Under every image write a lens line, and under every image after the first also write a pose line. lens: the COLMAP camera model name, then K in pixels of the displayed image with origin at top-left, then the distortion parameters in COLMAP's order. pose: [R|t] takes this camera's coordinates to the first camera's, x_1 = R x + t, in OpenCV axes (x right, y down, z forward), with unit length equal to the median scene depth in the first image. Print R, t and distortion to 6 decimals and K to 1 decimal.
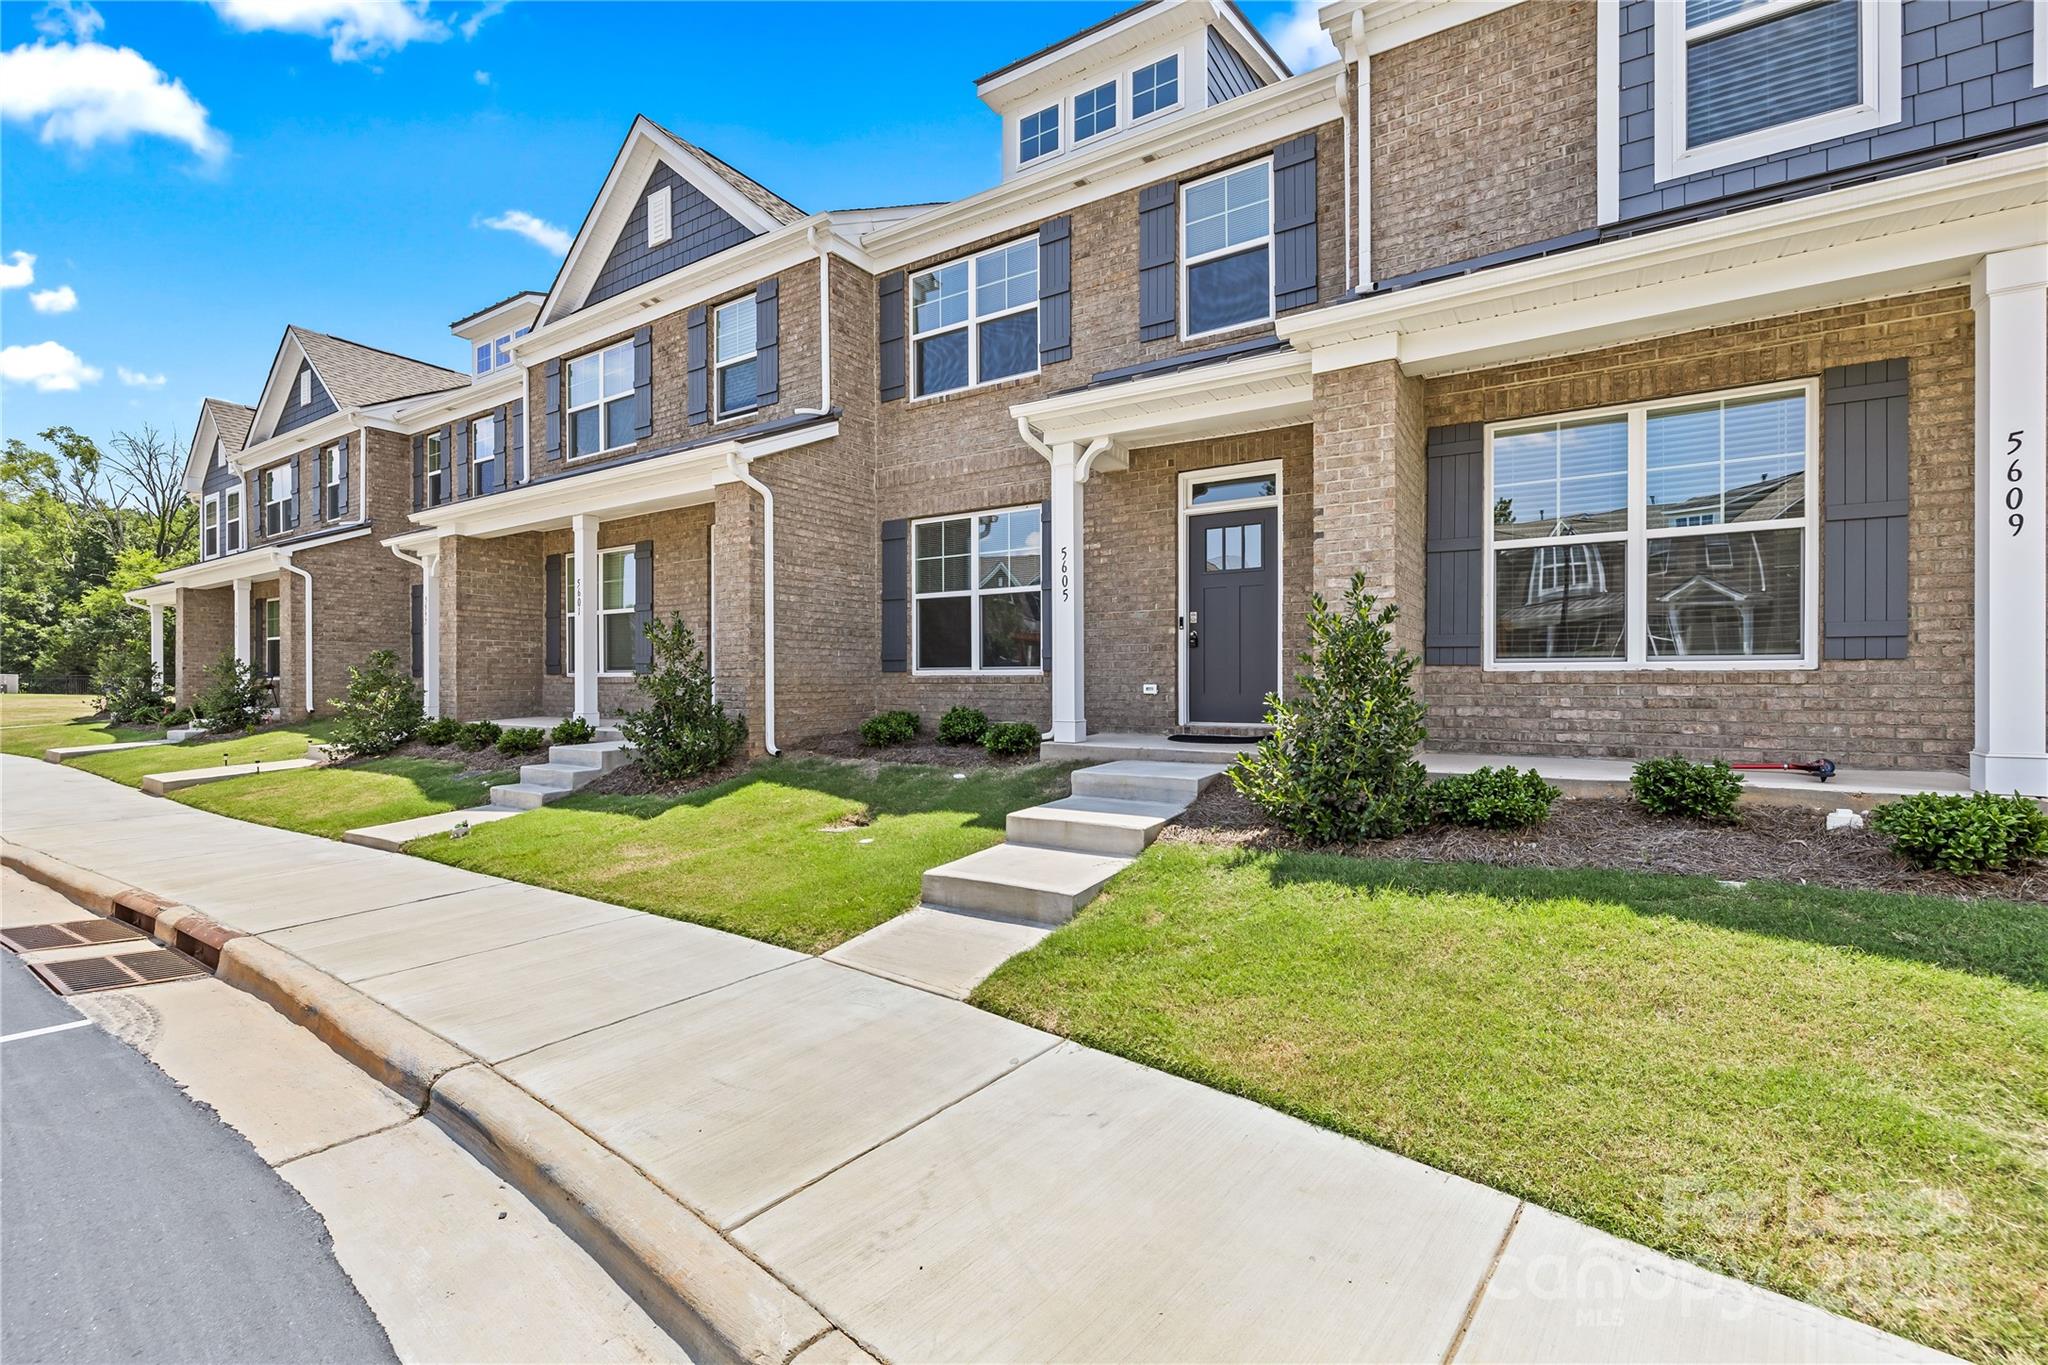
lens RADIAL K [[859.0, 0, 955.3], [0, 859.0, 680.3], [0, 0, 1]] dist [-0.002032, 0.000023]
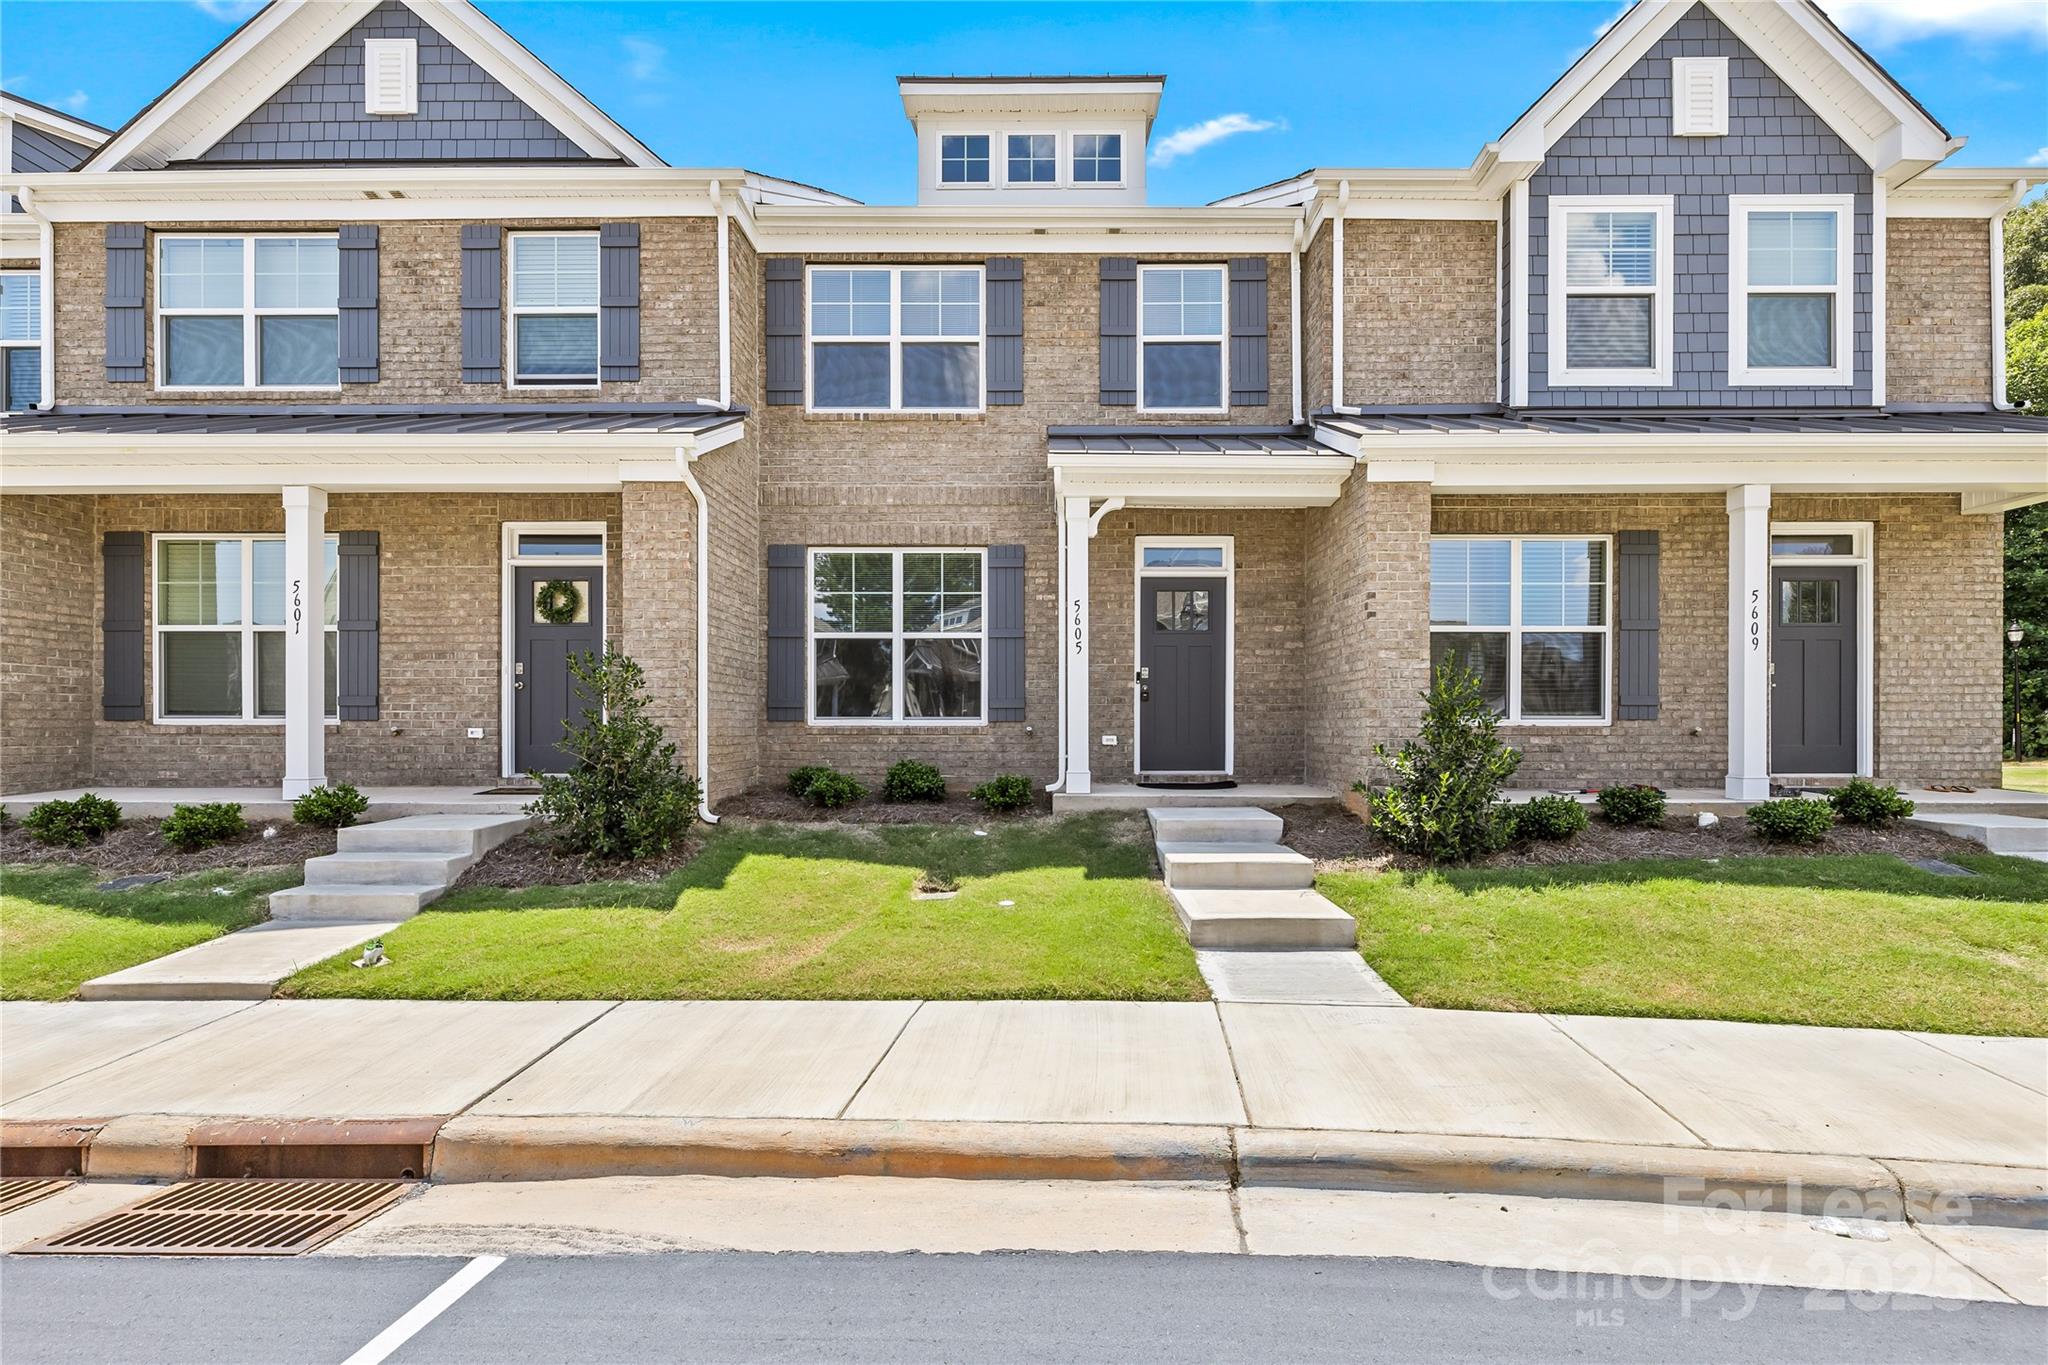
lens RADIAL K [[960.8, 0, 1024.9], [0, 960.8, 729.9], [0, 0, 1]] dist [-0.003615, -0.000169]
pose [[0.841471, 0.001727, 0.540299, -0.494080], [-0.002046, 0.999998, -0.000010, -0.002112], [-0.540298, -0.001097, 0.841473, 0.077948]]
